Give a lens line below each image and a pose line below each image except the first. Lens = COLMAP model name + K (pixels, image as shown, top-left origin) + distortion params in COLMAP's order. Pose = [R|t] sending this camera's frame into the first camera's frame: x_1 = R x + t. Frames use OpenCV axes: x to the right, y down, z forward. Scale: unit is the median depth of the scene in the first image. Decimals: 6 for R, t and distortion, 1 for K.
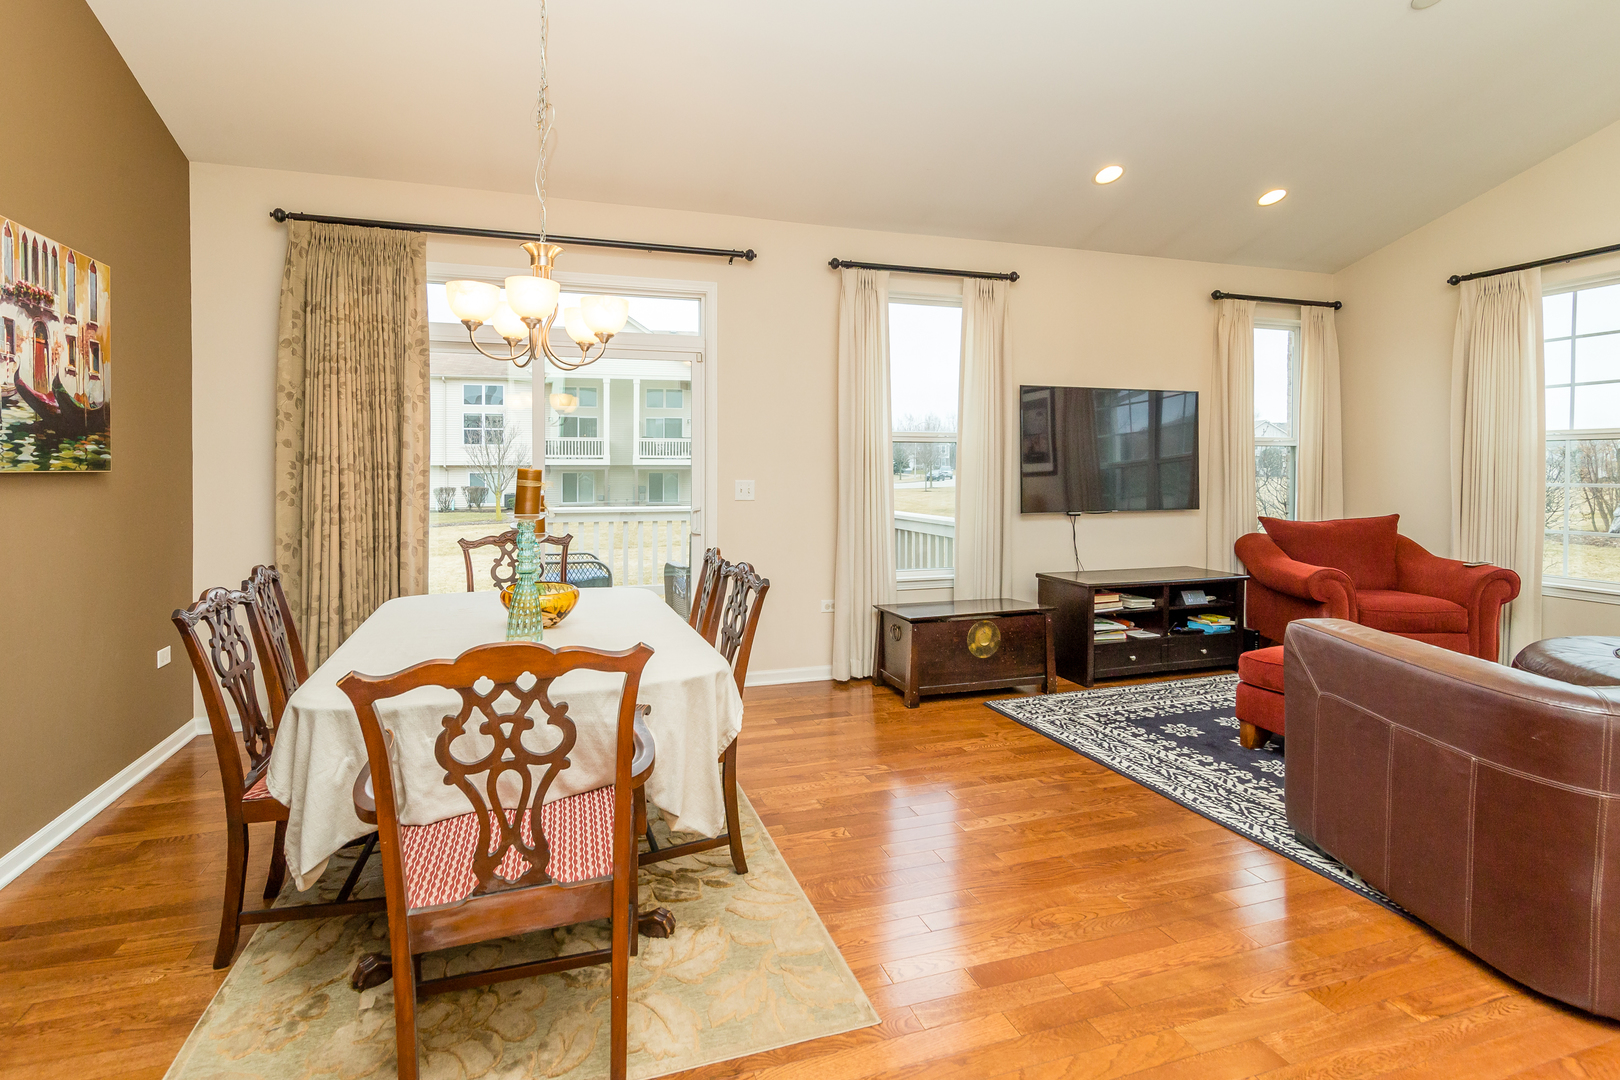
lens RADIAL K [[773.7, 0, 791.0], [0, 773.7, 485.5], [0, 0, 1]] dist [0.000895, -0.000947]
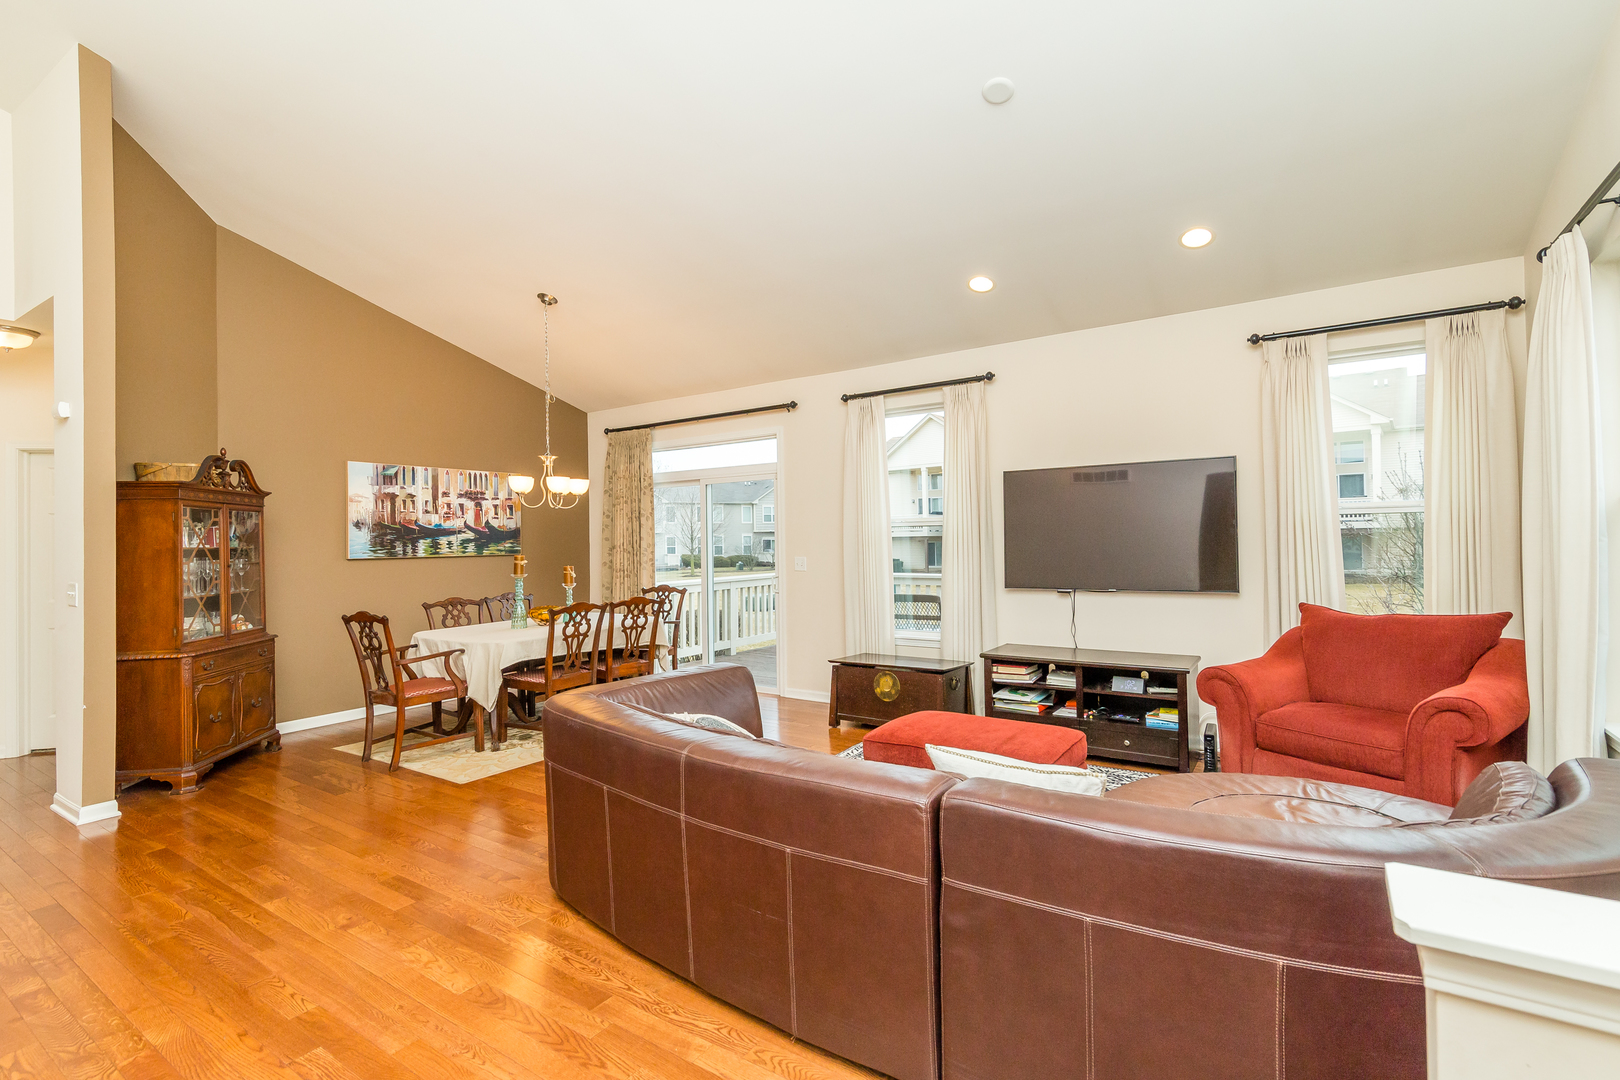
lens RADIAL K [[773.7, 0, 835.9], [0, 773.7, 528.9], [0, 0, 1]] dist [0.000895, -0.000947]
pose [[0.623932, -0.022064, -0.781167, 1.324599], [-0.000228, 0.999596, -0.028416, -0.021955], [0.781479, 0.017908, 0.623675, 0.171159]]
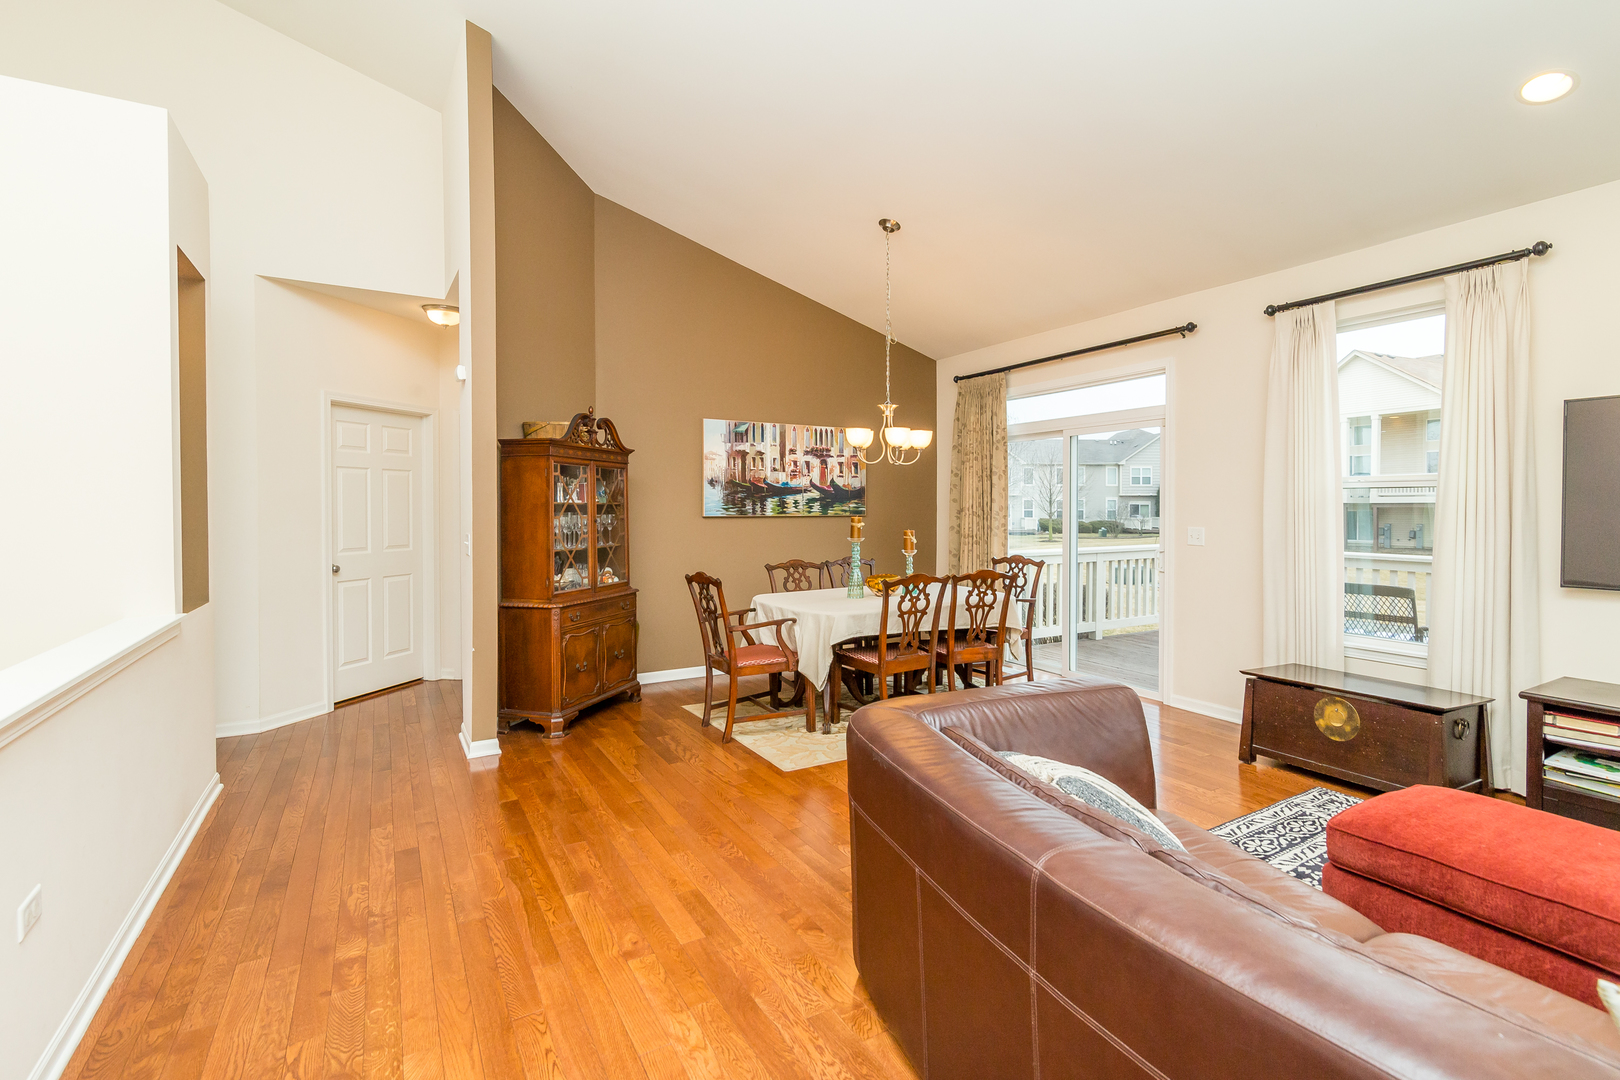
lens RADIAL K [[773.7, 0, 845.9], [0, 773.7, 517.8], [0, 0, 1]] dist [0.000895, -0.000947]
pose [[0.230378, 0.014647, -0.972991, 1.075940], [-0.021644, 0.999716, 0.009924, -0.024462], [0.972861, 0.018773, 0.230629, 0.299291]]
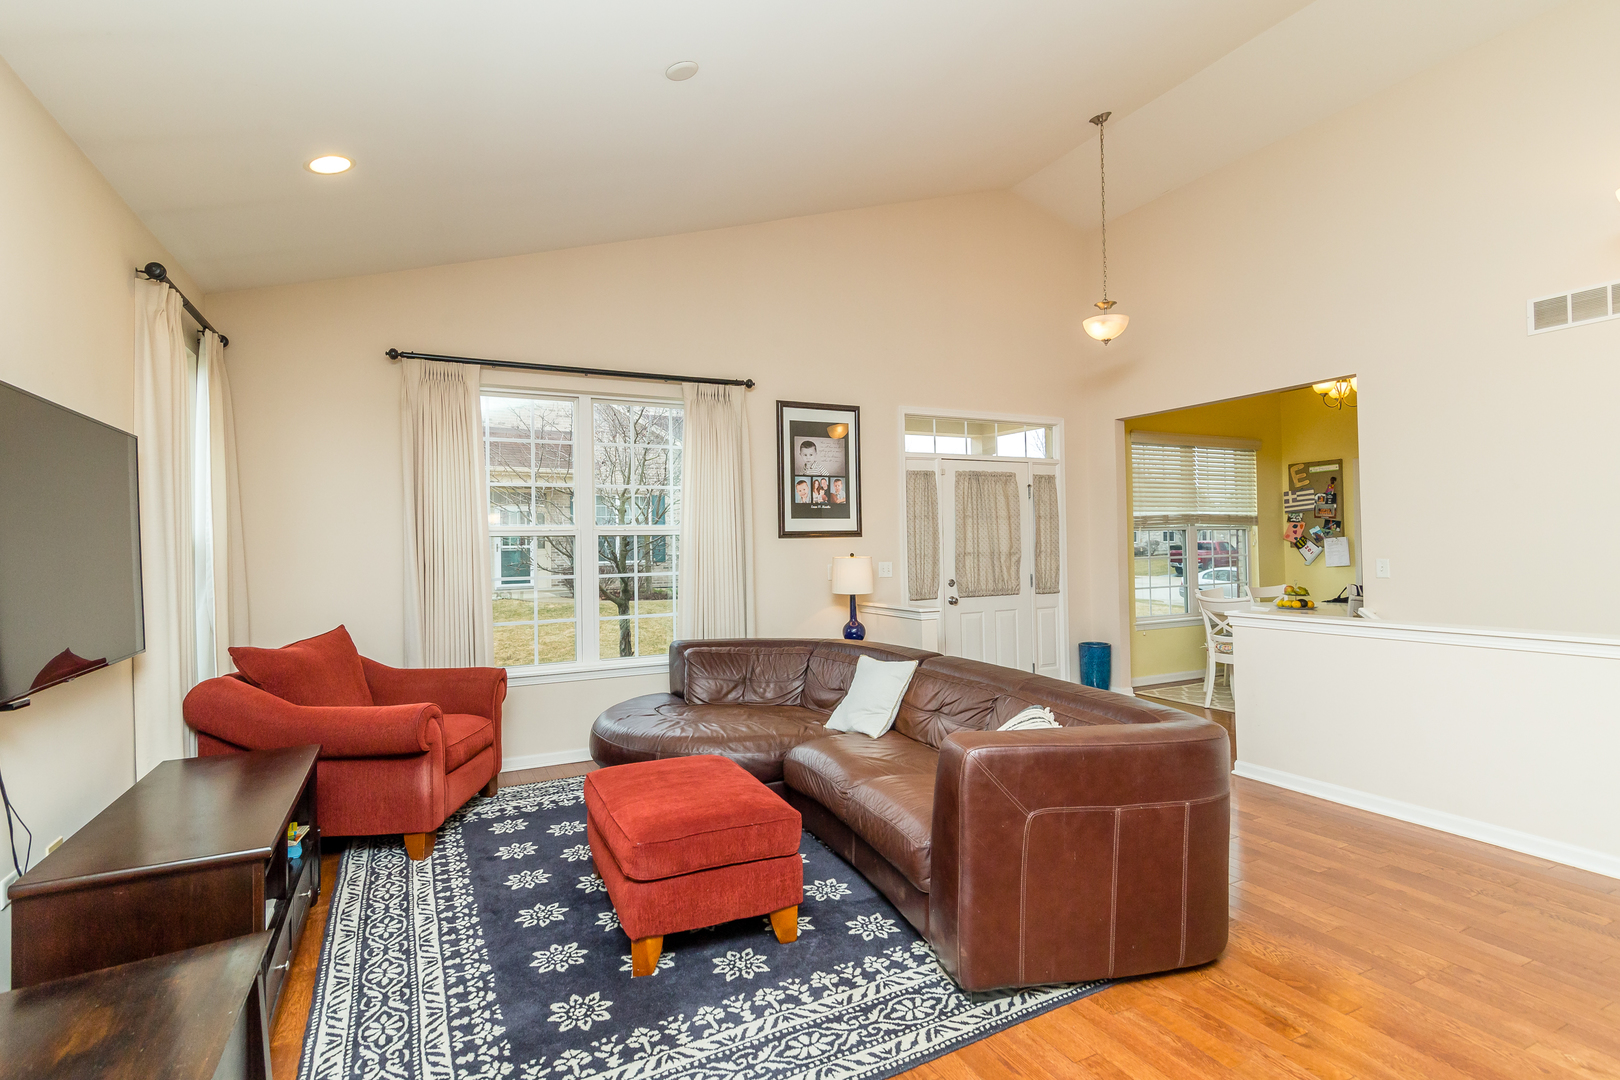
lens RADIAL K [[773.7, 0, 820.3], [0, 773.7, 536.9], [0, 0, 1]] dist [0.000895, -0.000947]
pose [[-0.152076, 0.013853, 0.988272, -0.127508], [0.035674, 0.999327, -0.008519, -0.041639], [-0.987725, 0.033960, -0.152468, 0.933130]]
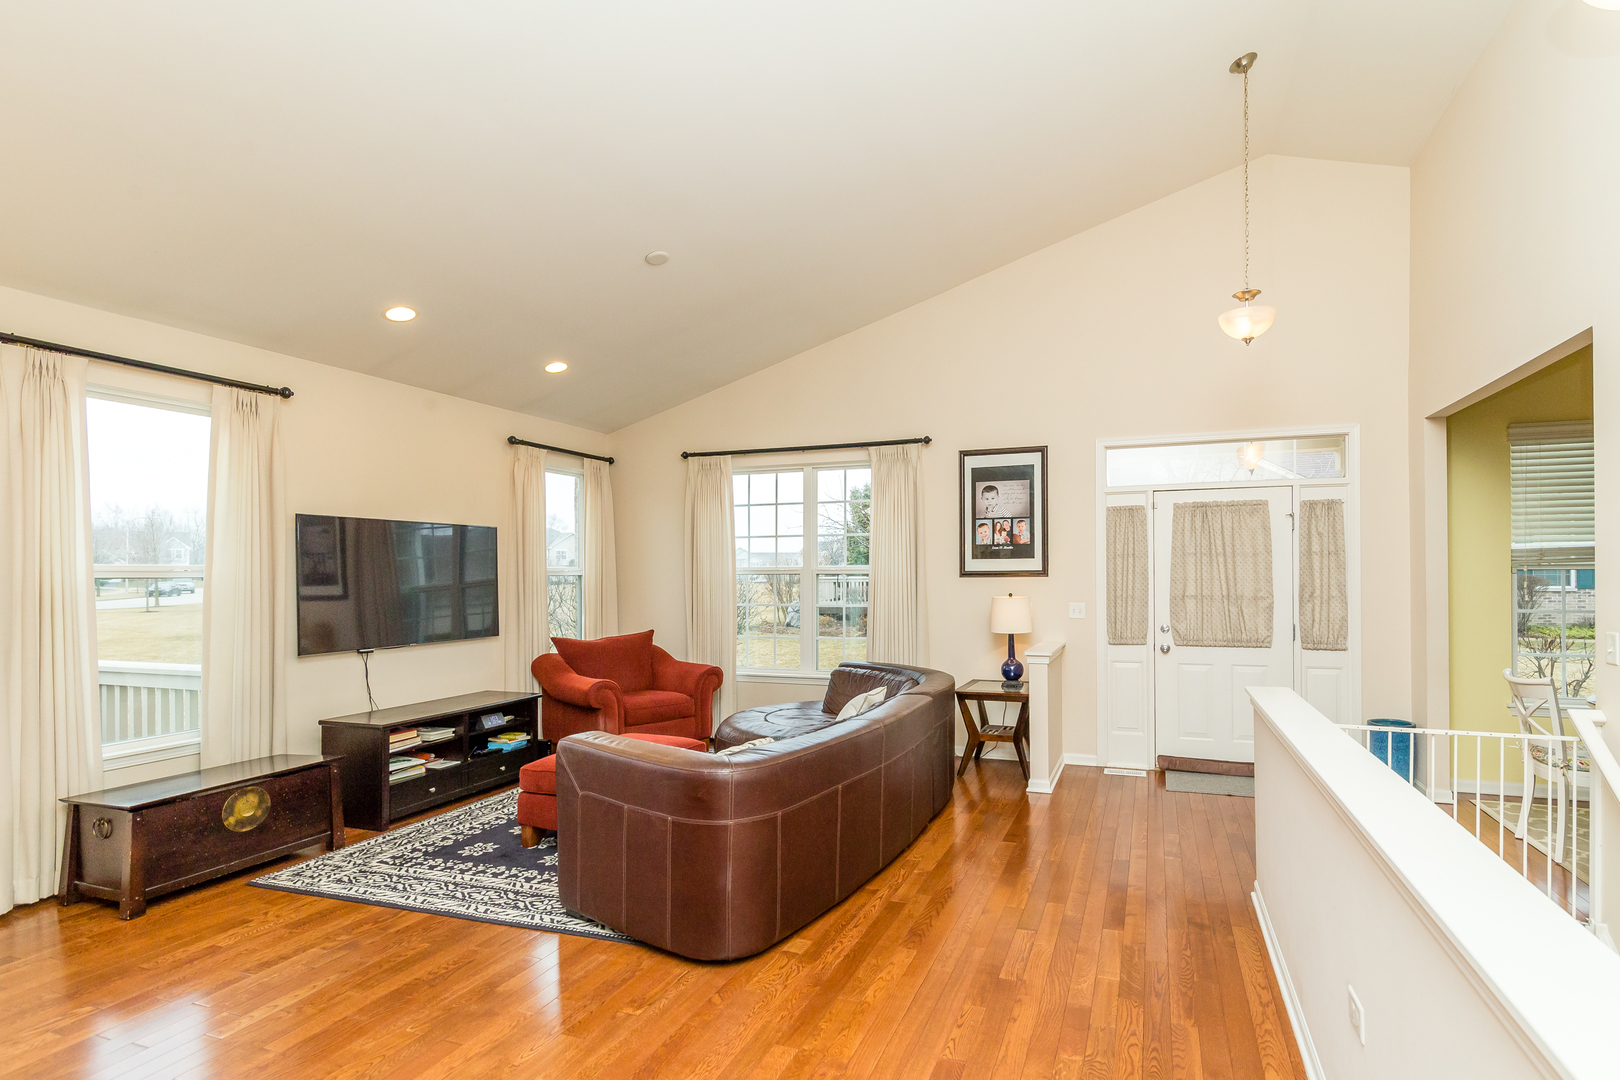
lens RADIAL K [[773.7, 0, 897.9], [0, 773.7, 571.2], [0, 0, 1]] dist [0.000895, -0.000947]
pose [[0.586526, 0.000002, 0.809930, -0.029380], [0.019683, 0.999705, -0.014257, -0.047418], [-0.809691, 0.024304, 0.586353, -0.123792]]
